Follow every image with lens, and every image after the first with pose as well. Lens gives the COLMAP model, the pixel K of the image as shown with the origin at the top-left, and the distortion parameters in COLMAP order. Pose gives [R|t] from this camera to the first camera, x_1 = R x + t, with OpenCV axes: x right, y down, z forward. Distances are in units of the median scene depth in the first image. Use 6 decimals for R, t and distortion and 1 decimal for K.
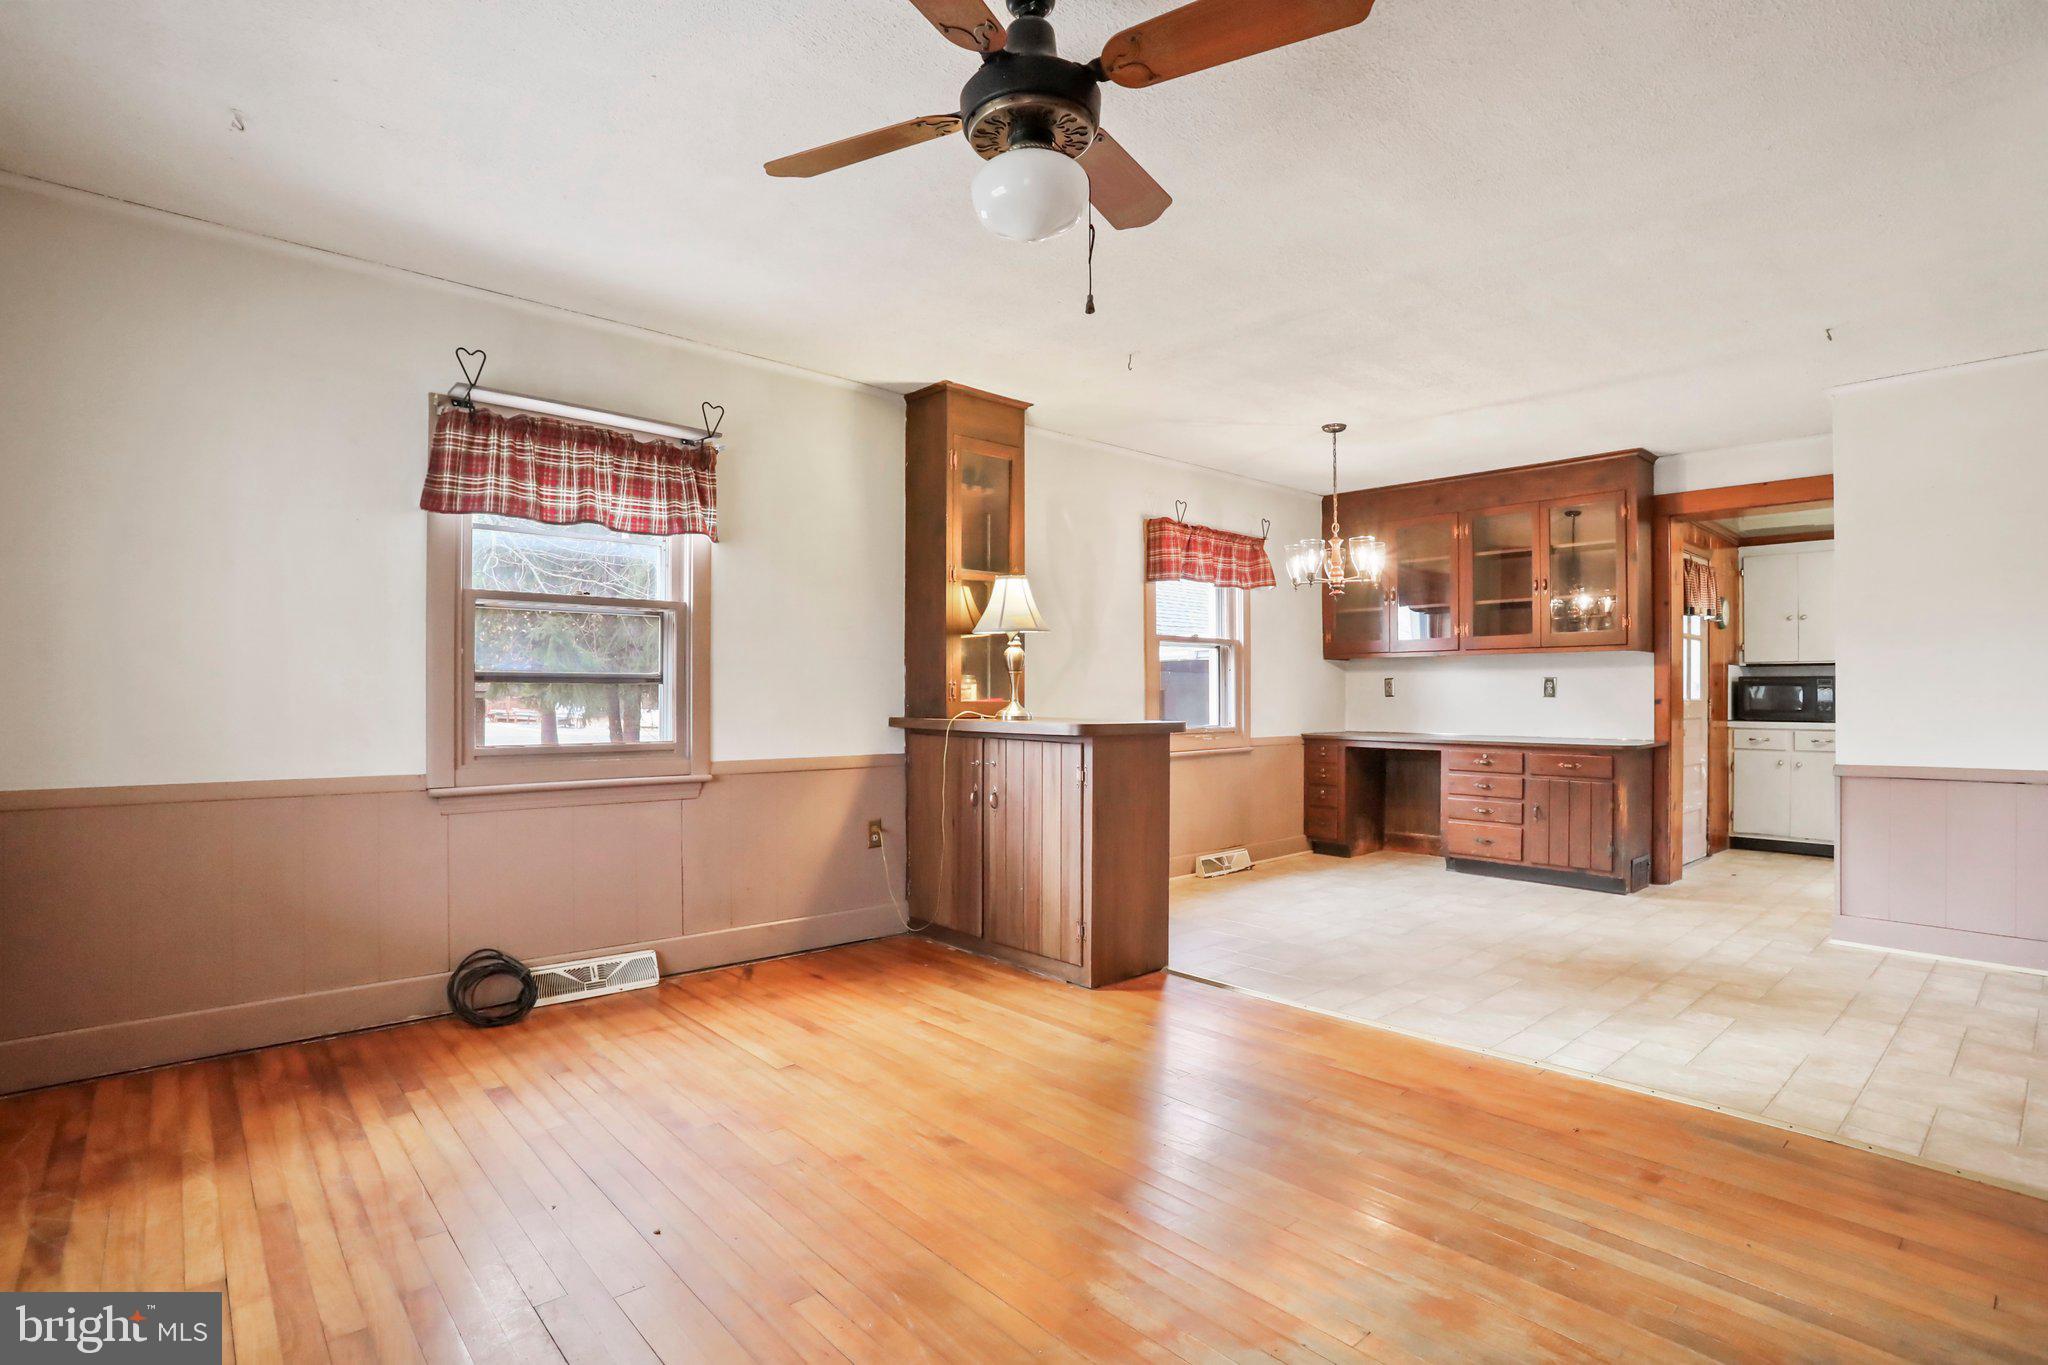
lens RADIAL K [[1012.8, 0, 1029.1], [0, 1012.8, 686.8], [0, 0, 1]] dist [-0.053392, 0.002337]
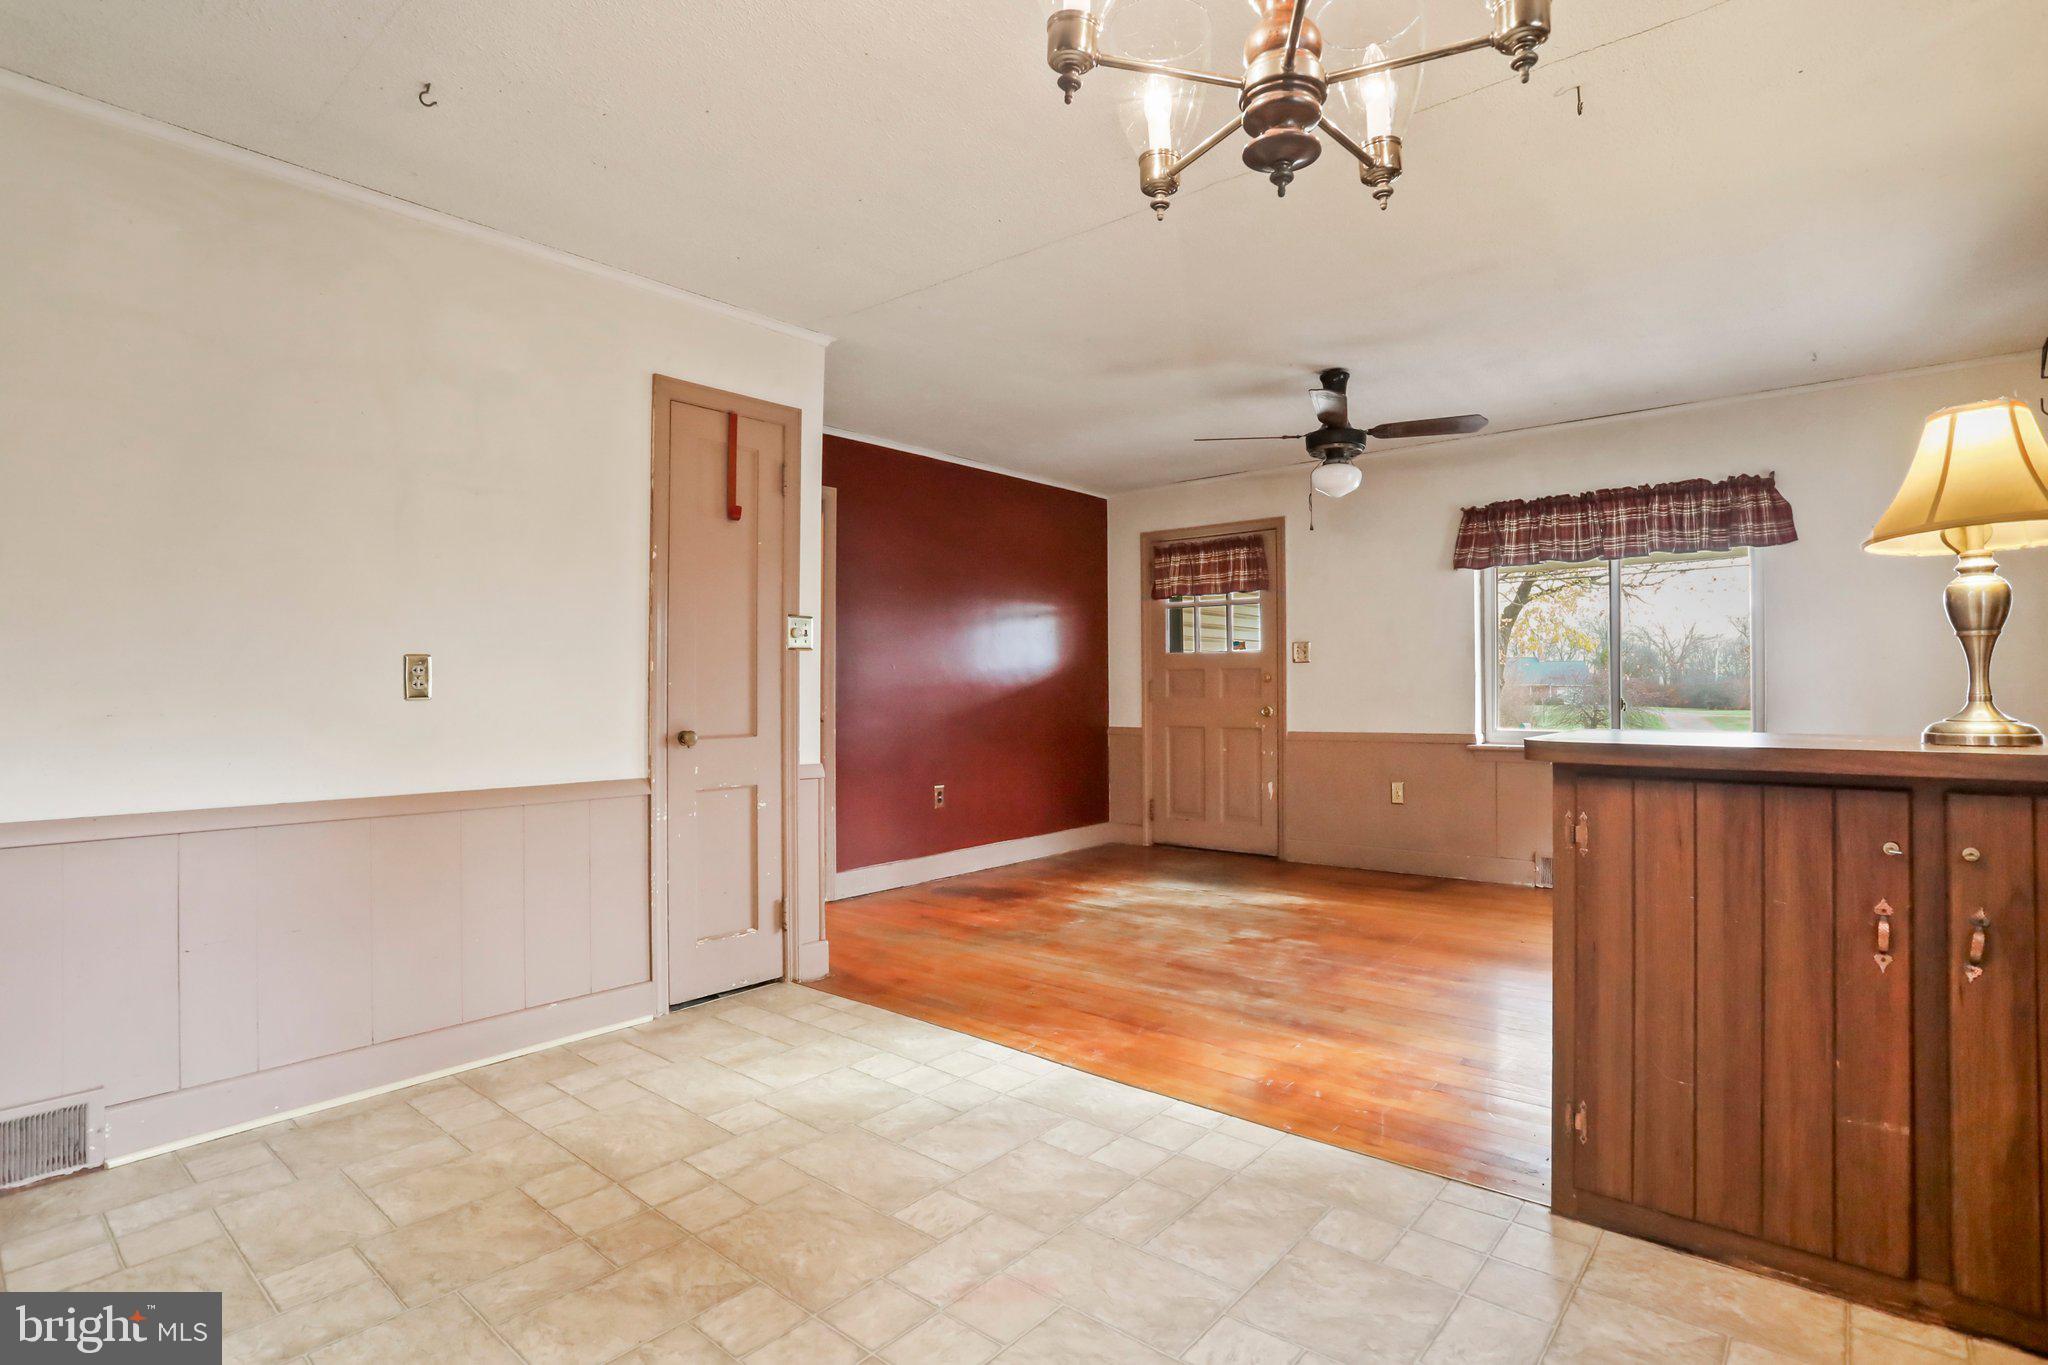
lens RADIAL K [[1012.8, 0, 1022.6], [0, 1012.8, 679.4], [0, 0, 1]] dist [-0.053392, 0.002337]
pose [[-0.992121, -0.005060, -0.125184, 0.558826], [-0.003002, 0.999857, -0.016621, 0.009741], [0.125250, -0.016115, -0.991994, 1.752090]]
